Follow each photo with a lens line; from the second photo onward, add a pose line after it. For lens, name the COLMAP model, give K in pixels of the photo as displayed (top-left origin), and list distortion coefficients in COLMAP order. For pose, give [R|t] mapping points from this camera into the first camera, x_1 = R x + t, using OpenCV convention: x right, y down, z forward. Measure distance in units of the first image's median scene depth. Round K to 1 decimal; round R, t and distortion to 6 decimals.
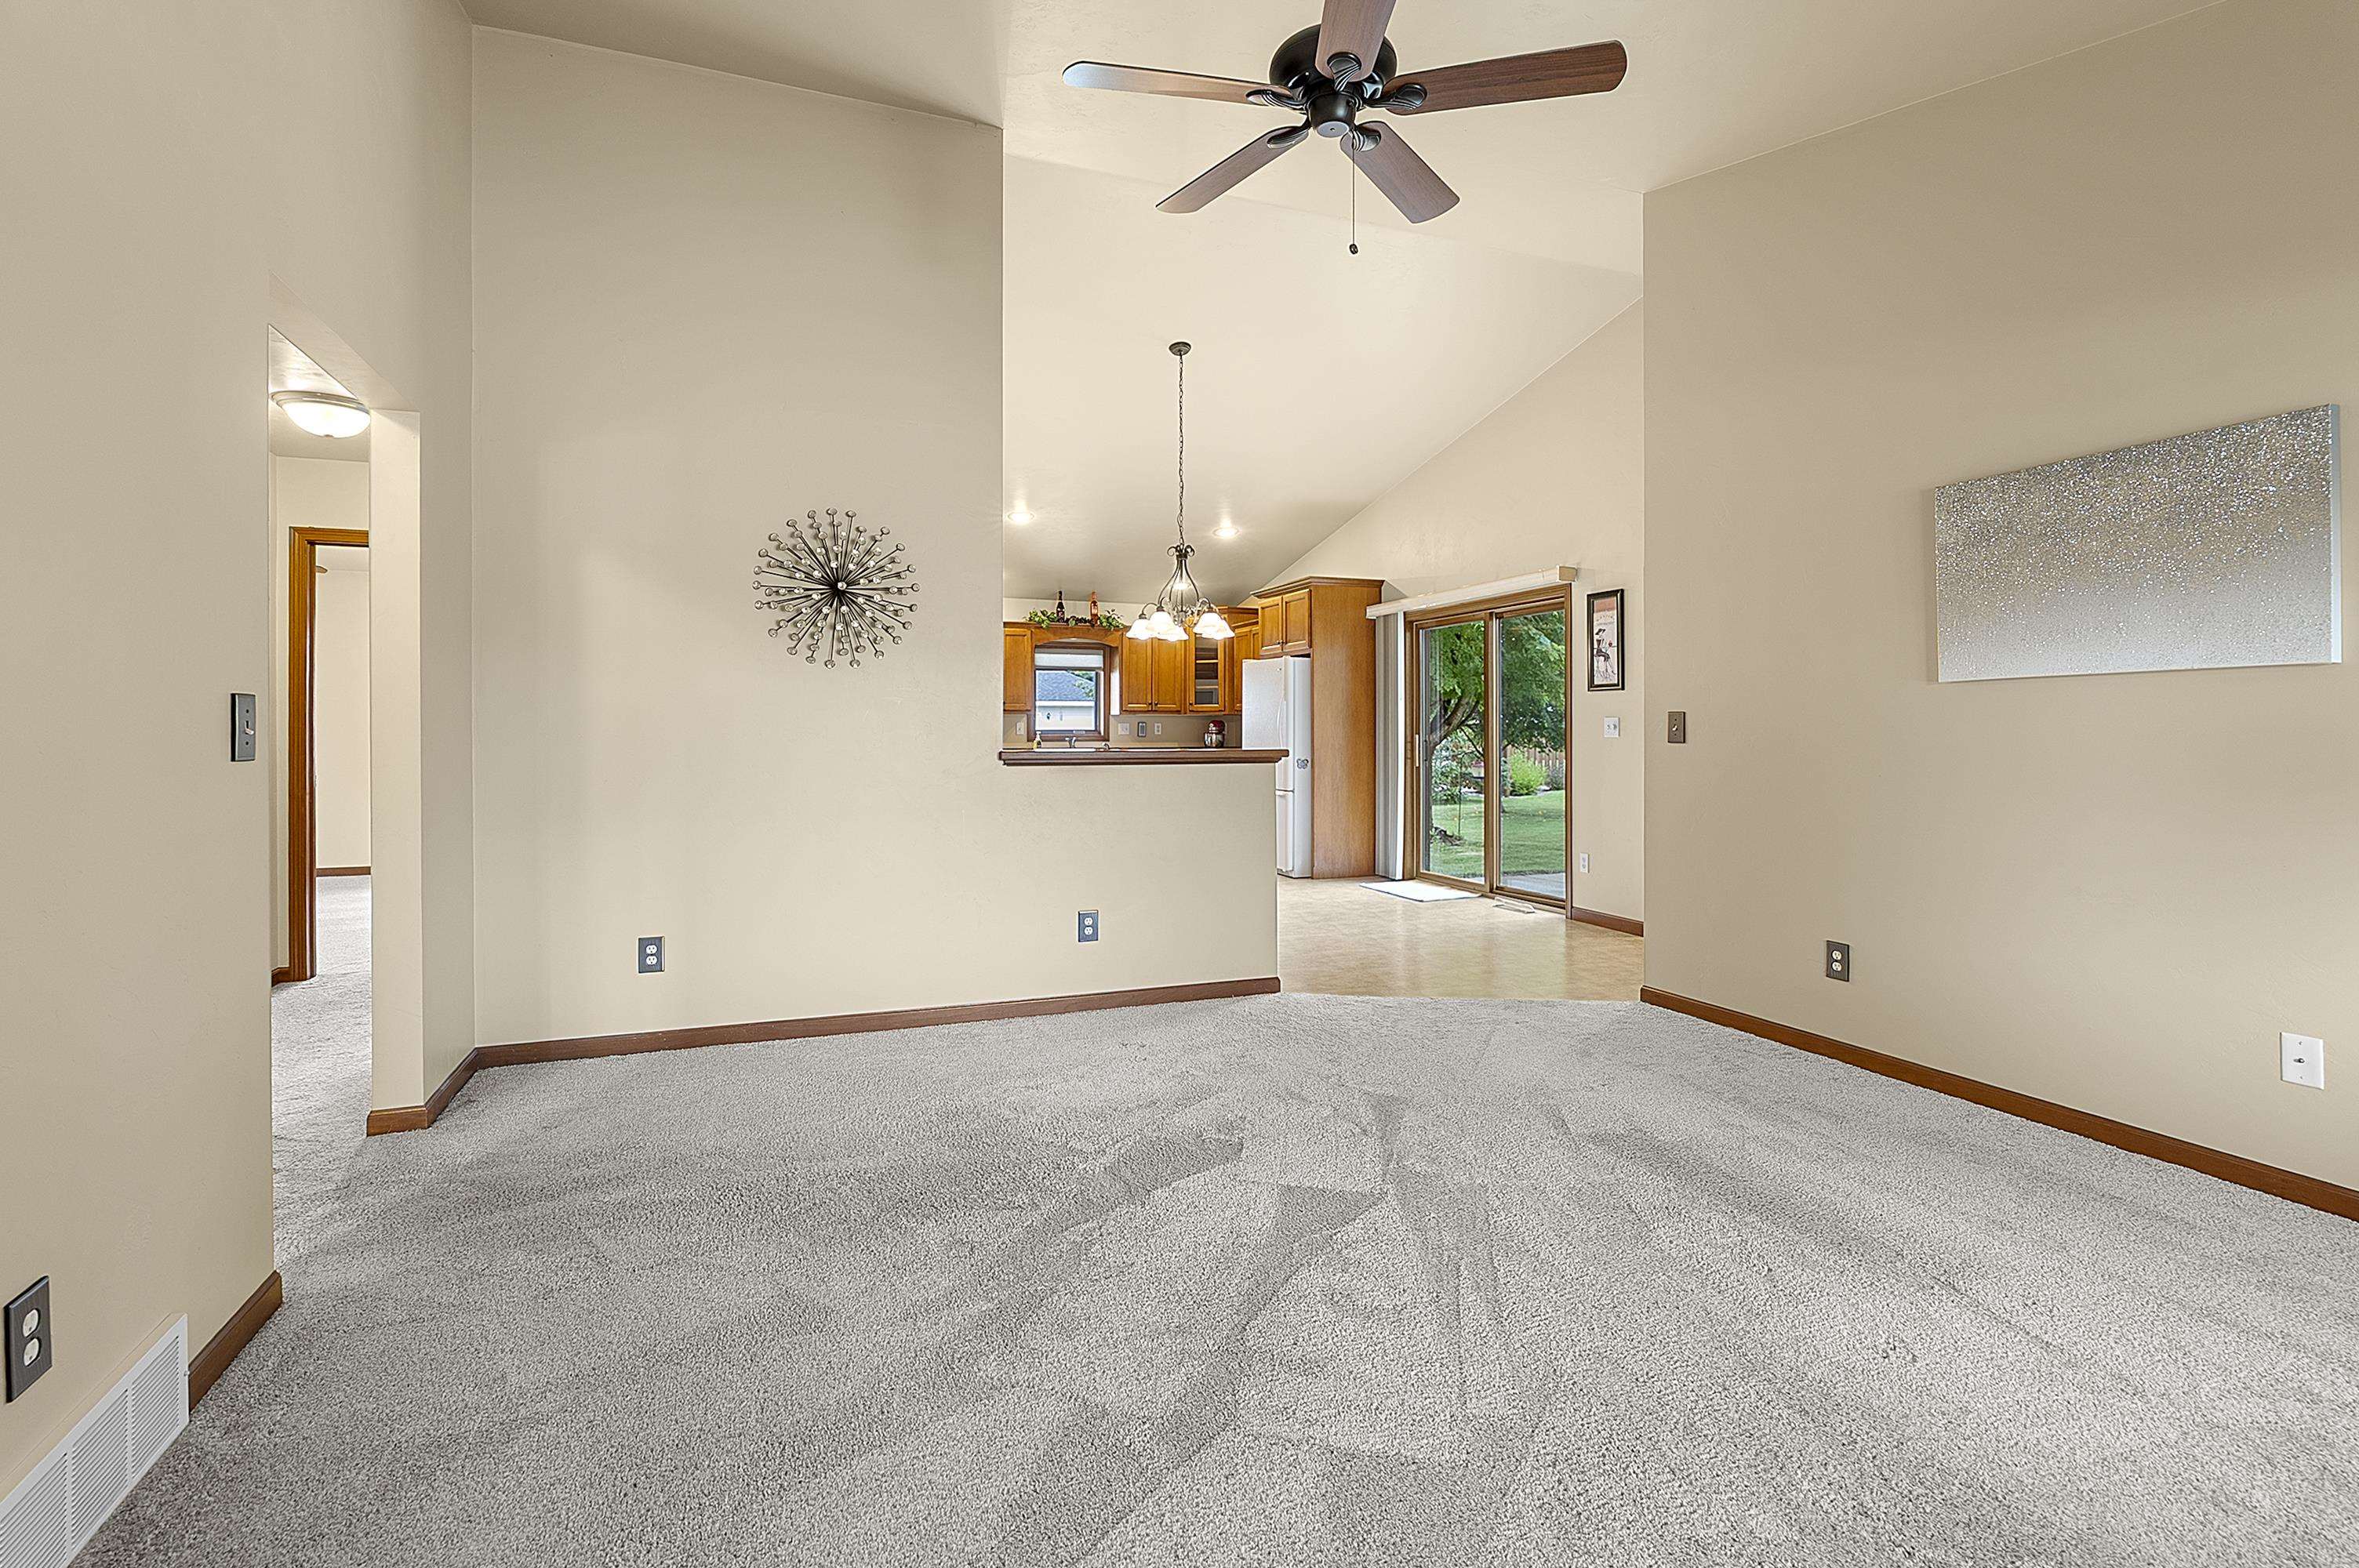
lens RADIAL K [[1084.3, 0, 1189.7], [0, 1084.3, 733.5], [0, 0, 1]] dist [-0.001463, 0.001445]
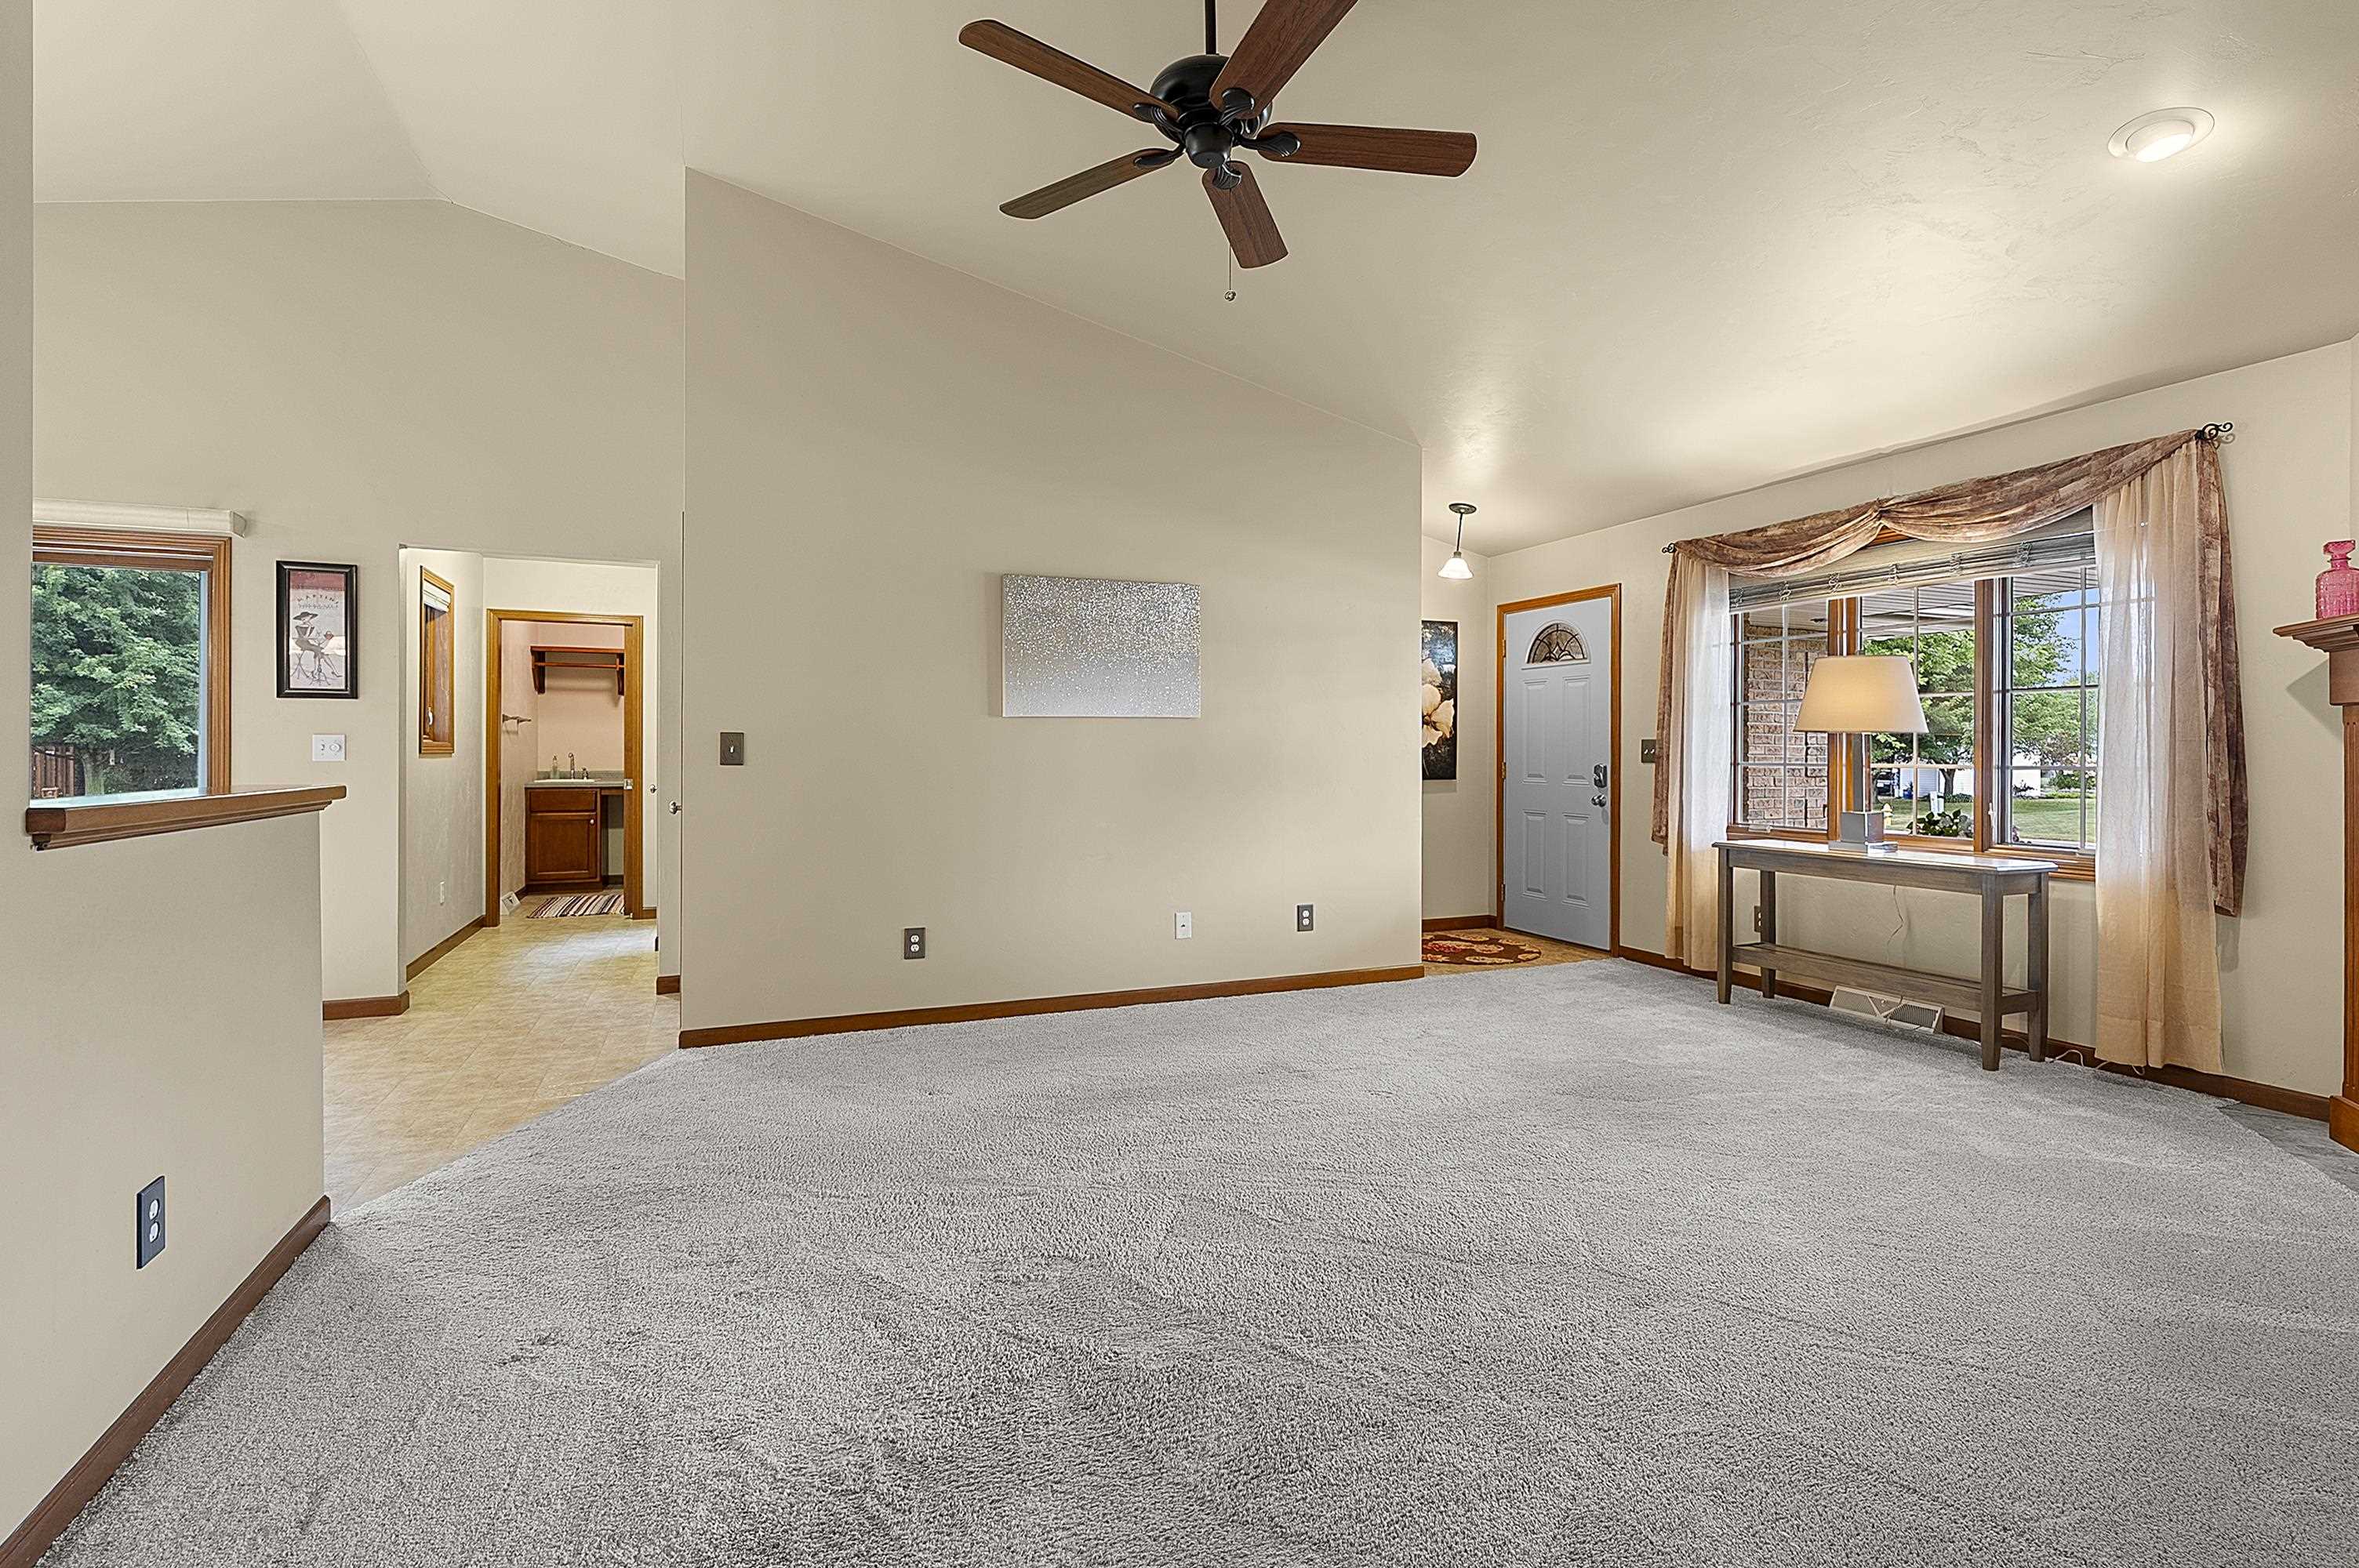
lens RADIAL K [[1084.3, 0, 1174.9], [0, 1084.3, 759.7], [0, 0, 1]] dist [-0.001463, 0.001445]
pose [[-0.024697, -0.005295, 0.999681, -0.565133], [0.003355, 0.999980, 0.005380, -0.000241], [-0.999689, 0.003487, -0.024678, 0.678827]]
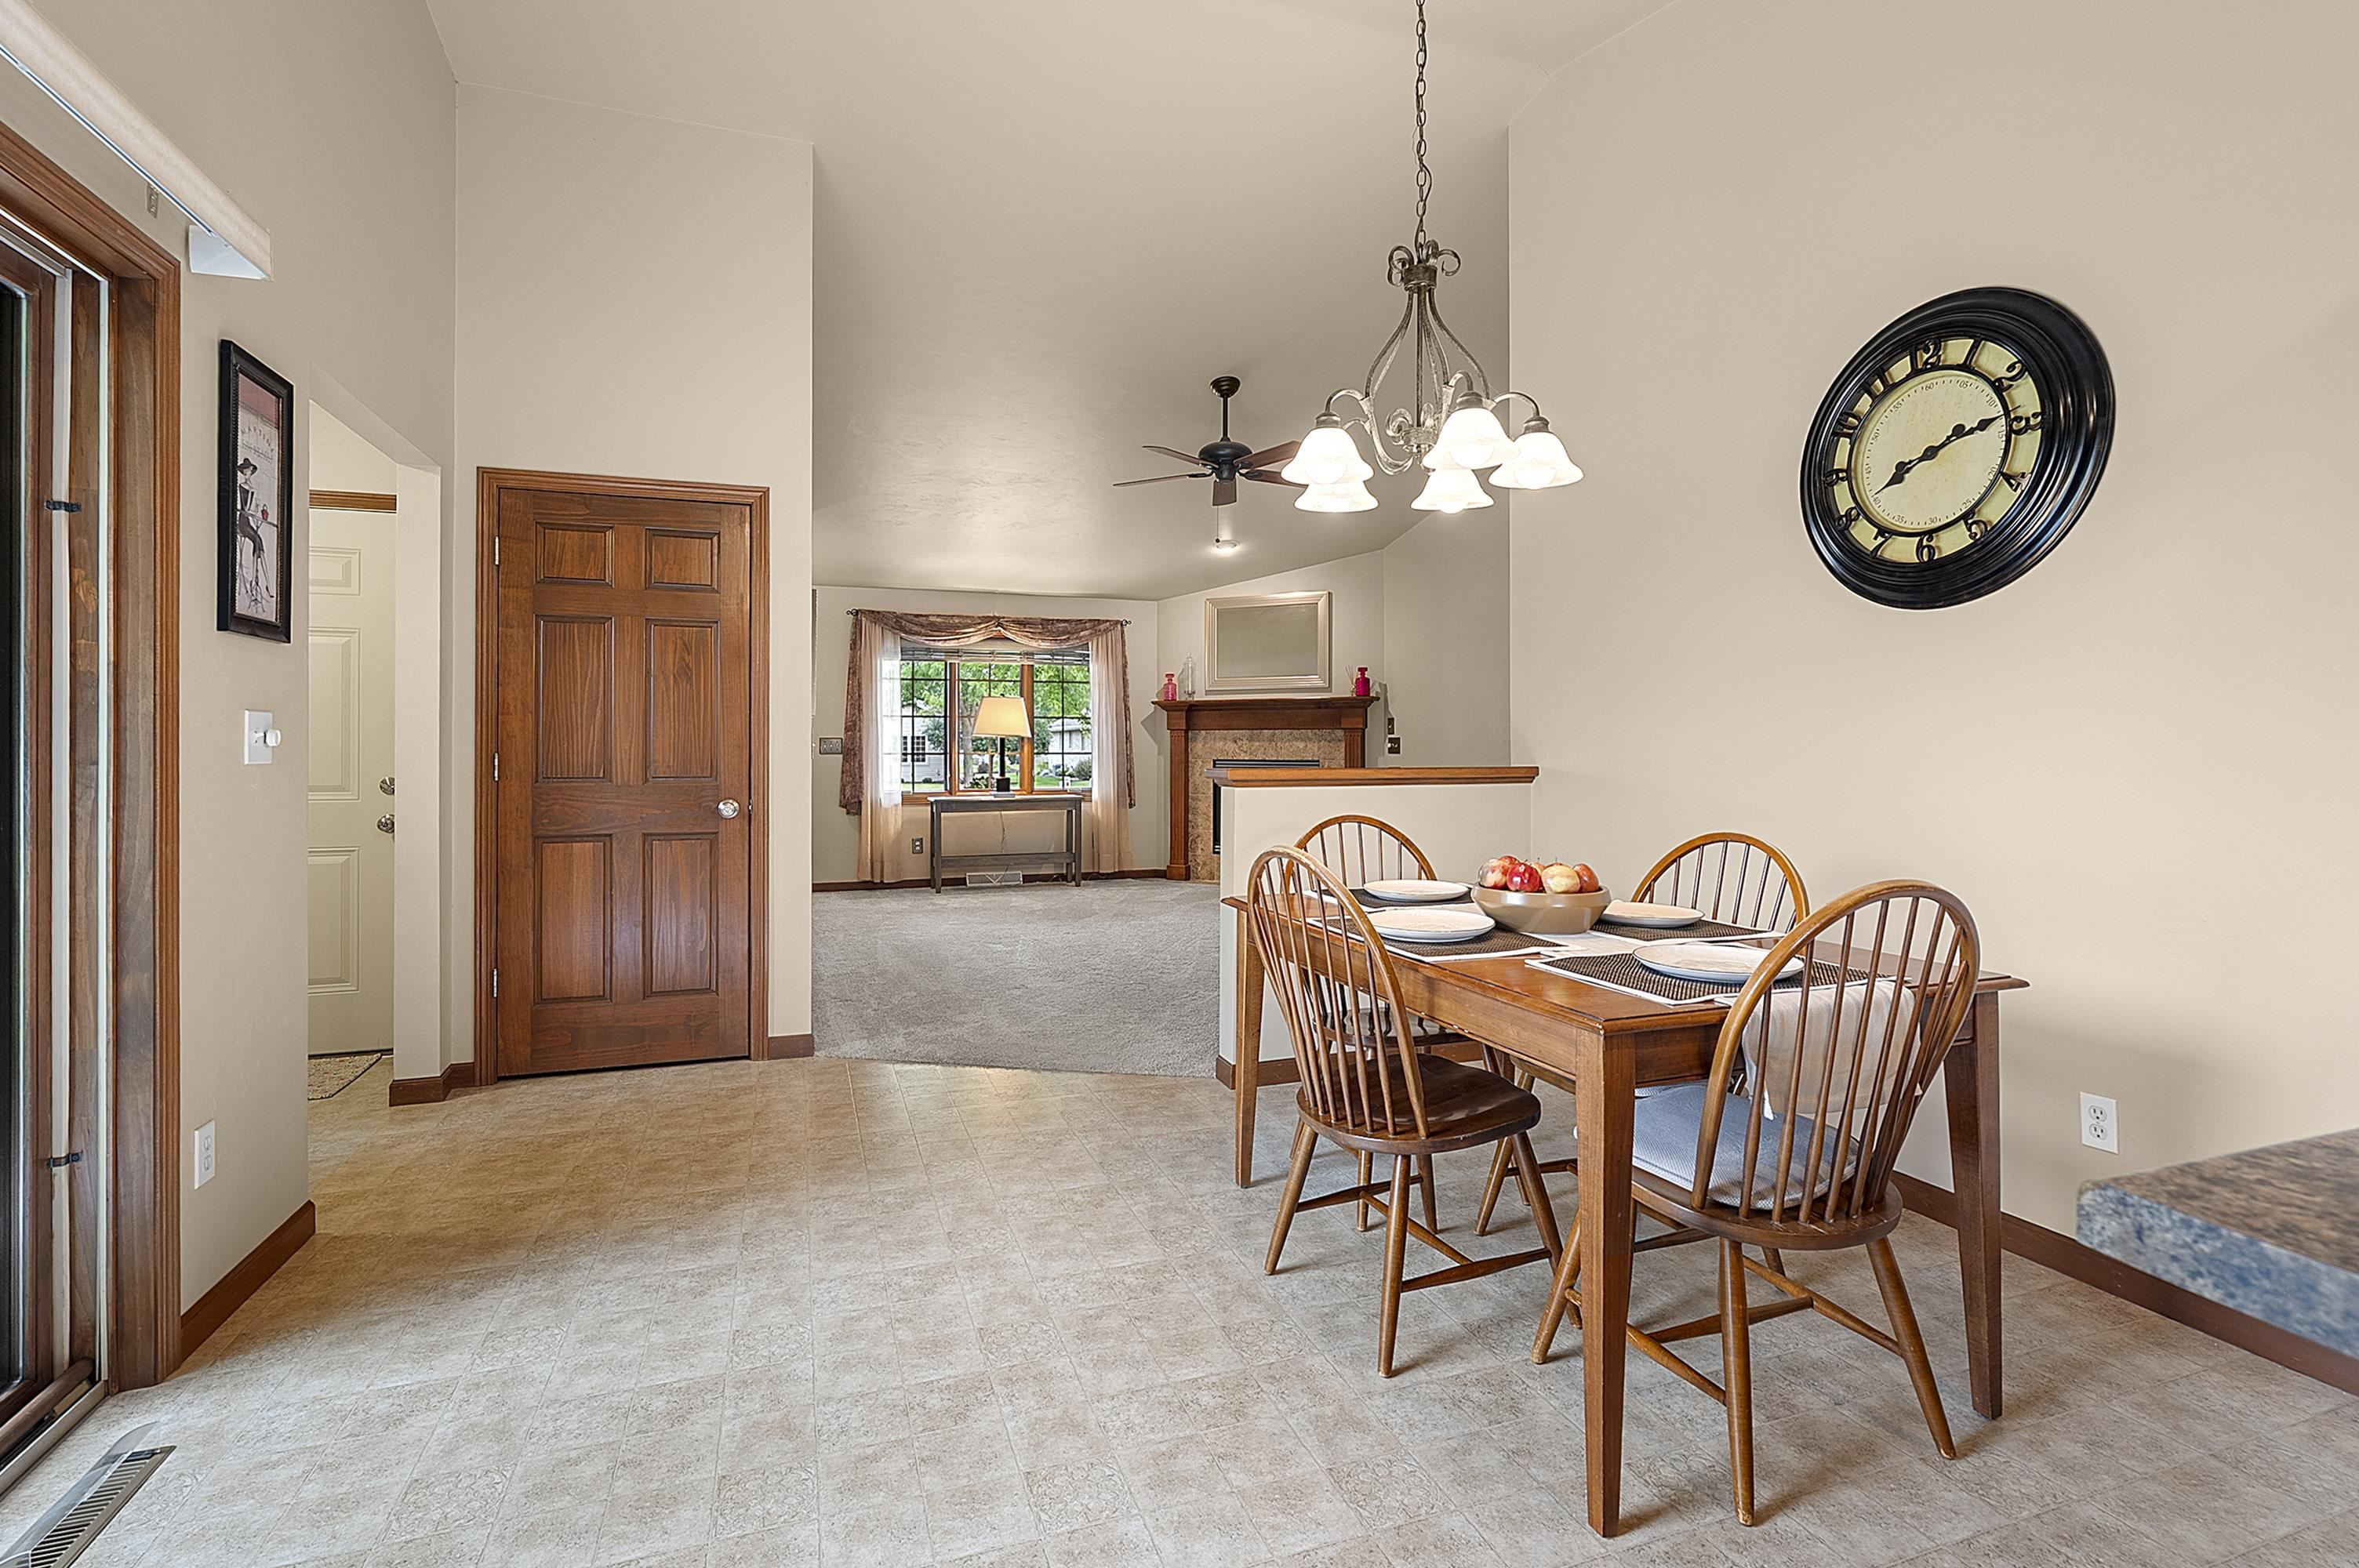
lens RADIAL K [[1084.3, 0, 1176.1], [0, 1084.3, 740.1], [0, 0, 1]] dist [-0.001463, 0.001445]
pose [[-0.999093, 0.001405, 0.042567, 0.092078], [0.001294, 0.999996, -0.002631, -0.005190], [-0.042571, -0.002573, -0.999090, 2.093610]]
